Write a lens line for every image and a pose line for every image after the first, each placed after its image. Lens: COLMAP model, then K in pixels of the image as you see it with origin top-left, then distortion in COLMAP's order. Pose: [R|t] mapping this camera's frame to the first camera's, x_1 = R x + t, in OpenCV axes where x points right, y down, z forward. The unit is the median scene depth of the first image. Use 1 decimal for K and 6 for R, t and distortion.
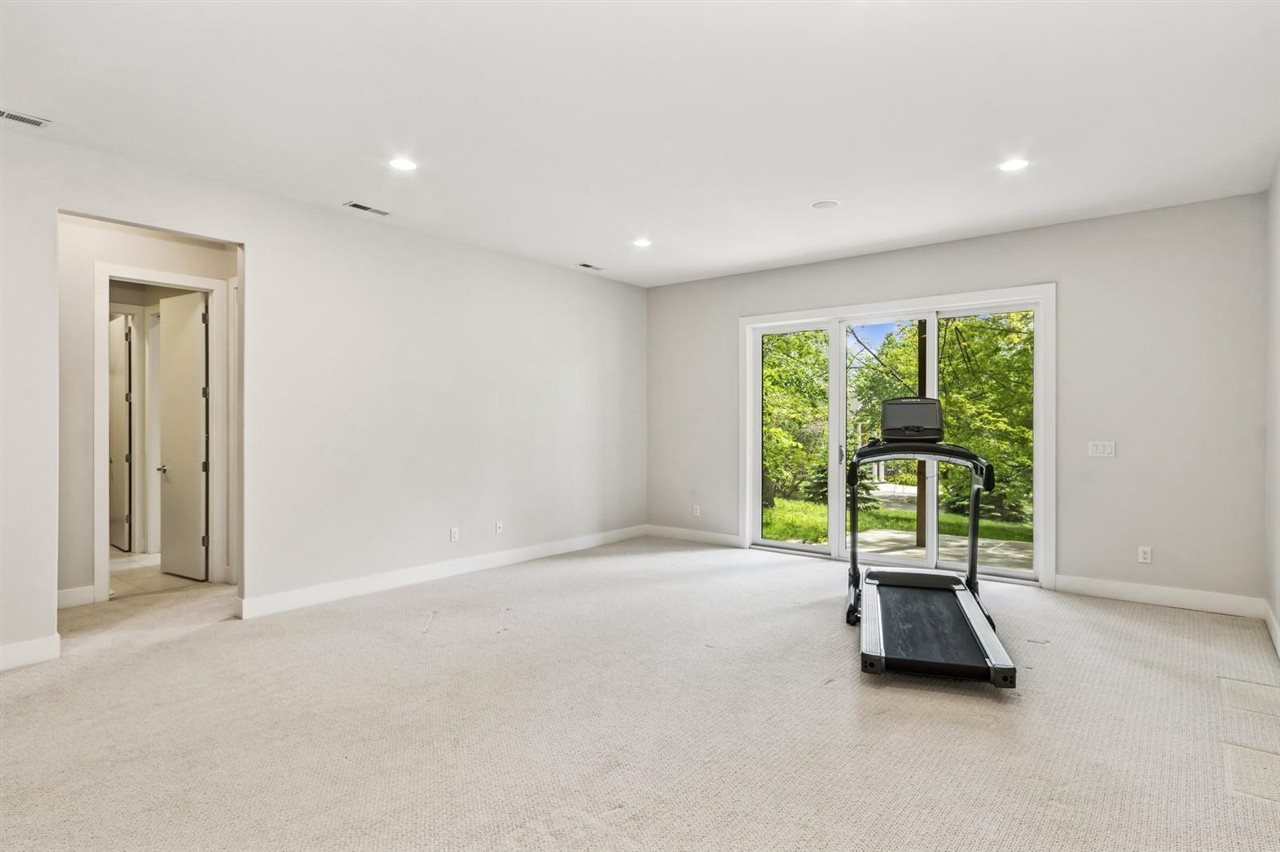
lens RADIAL K [[705.1, 0, 660.2], [0, 705.1, 422.7], [0, 0, 1]] dist [-0.002037, -0.000643]
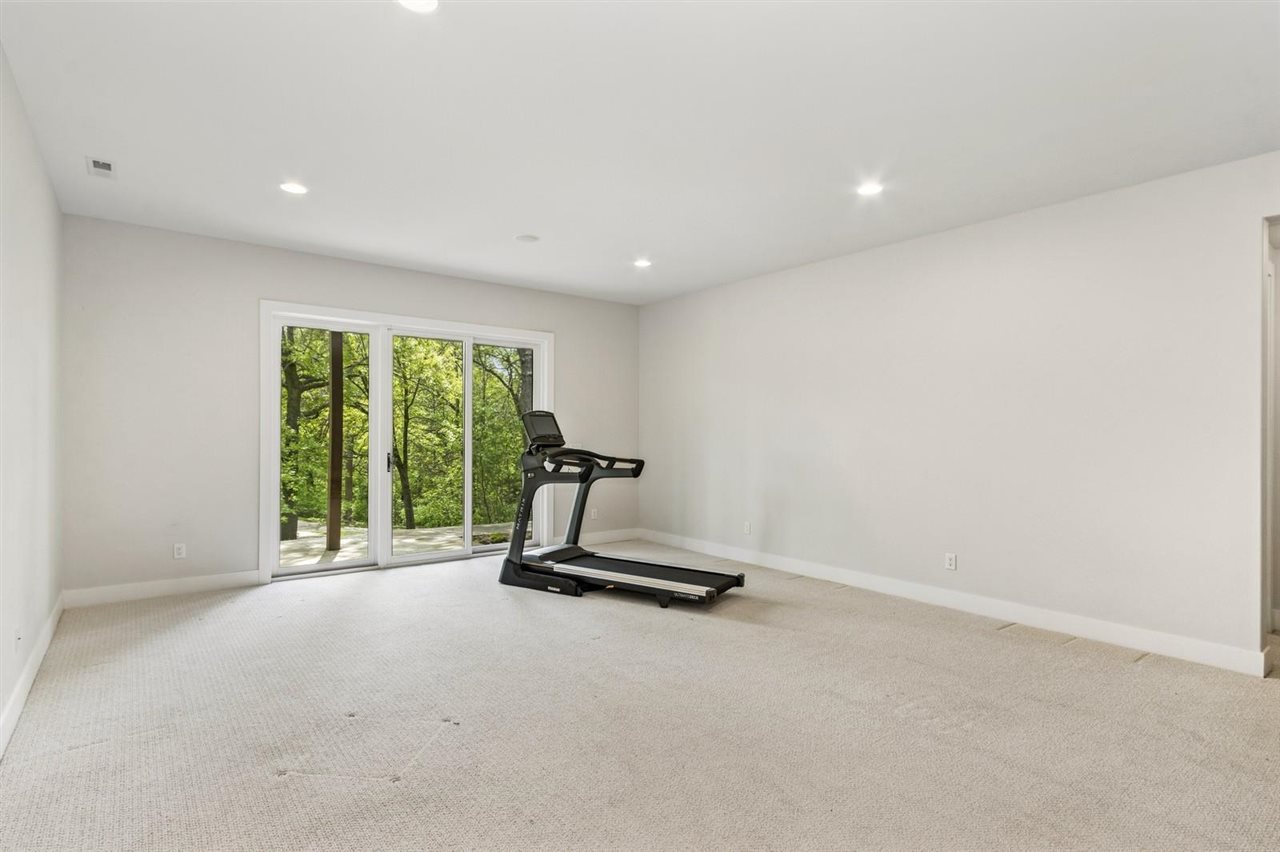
lens RADIAL K [[637.4, 0, 640.0], [0, 637.4, 426.0], [0, 0, 1]] dist [0.002843, 0.000263]
pose [[0.221359, 0.009336, 0.975148, -0.617727], [-0.006431, 0.999946, -0.008114, -0.001100], [-0.975171, -0.004475, 0.221407, 0.509526]]
